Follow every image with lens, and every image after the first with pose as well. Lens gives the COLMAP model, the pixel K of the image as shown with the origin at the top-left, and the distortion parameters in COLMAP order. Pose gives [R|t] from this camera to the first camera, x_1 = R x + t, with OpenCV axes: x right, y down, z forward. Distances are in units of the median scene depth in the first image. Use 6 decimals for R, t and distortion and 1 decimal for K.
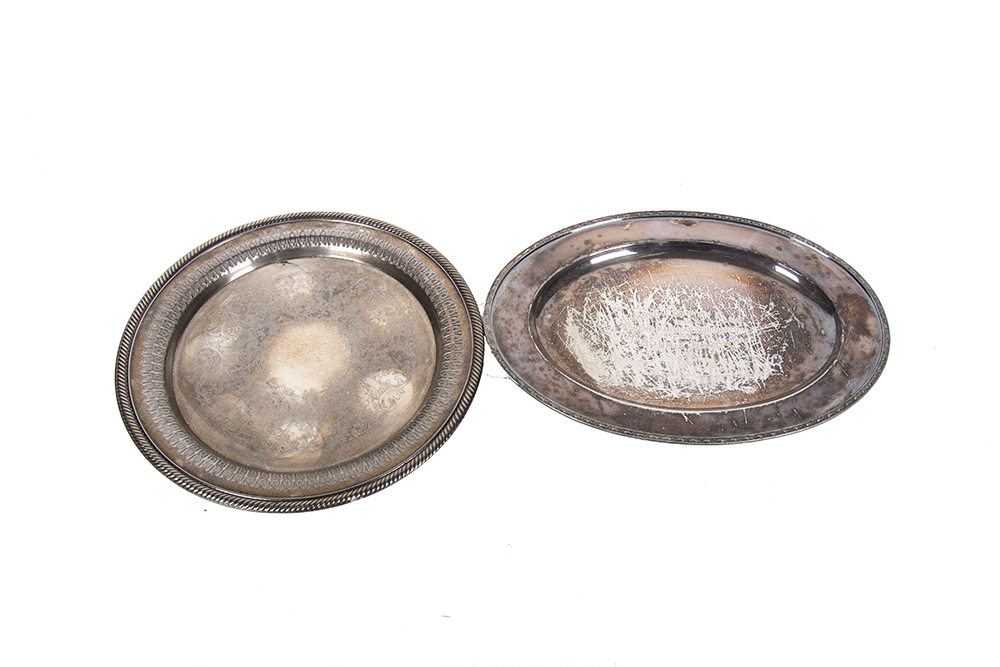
lens RADIAL K [[938.8, 0, 503.8], [0, 938.8, 325.4], [0, 0, 1]] dist [-0.059074, 0.000000]
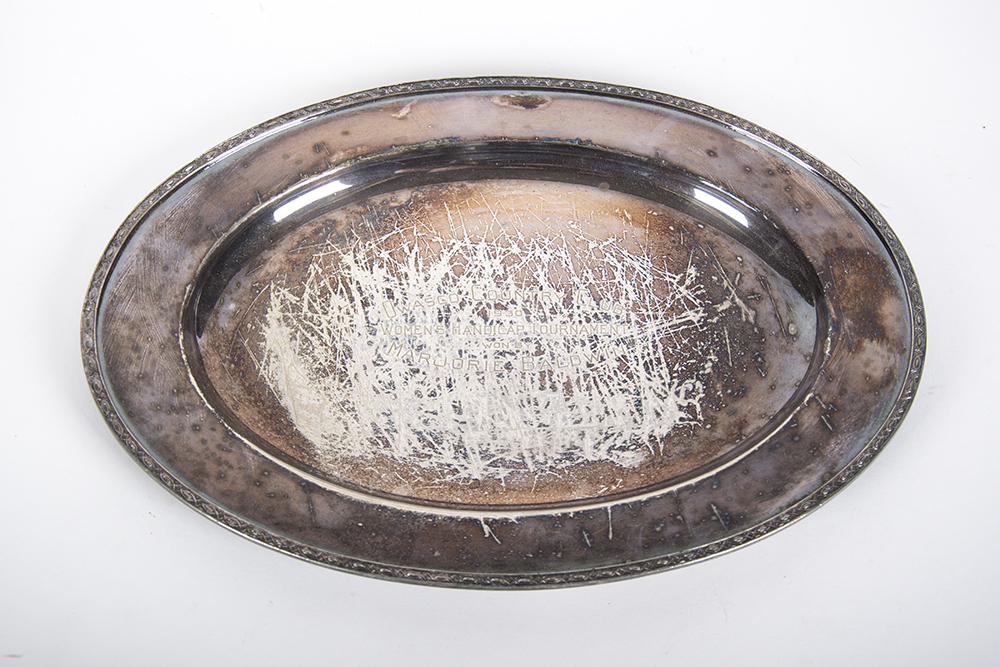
lens RADIAL K [[1566.8, 0, 499.8], [0, 1566.8, 317.7], [0, 0, 1]] dist [0.105922, 0.000000]
pose [[0.999306, -0.021544, 0.030384, 0.165518], [0.018797, 0.995946, 0.087970, -0.074655], [-0.032156, -0.087338, 0.995660, 0.186999]]
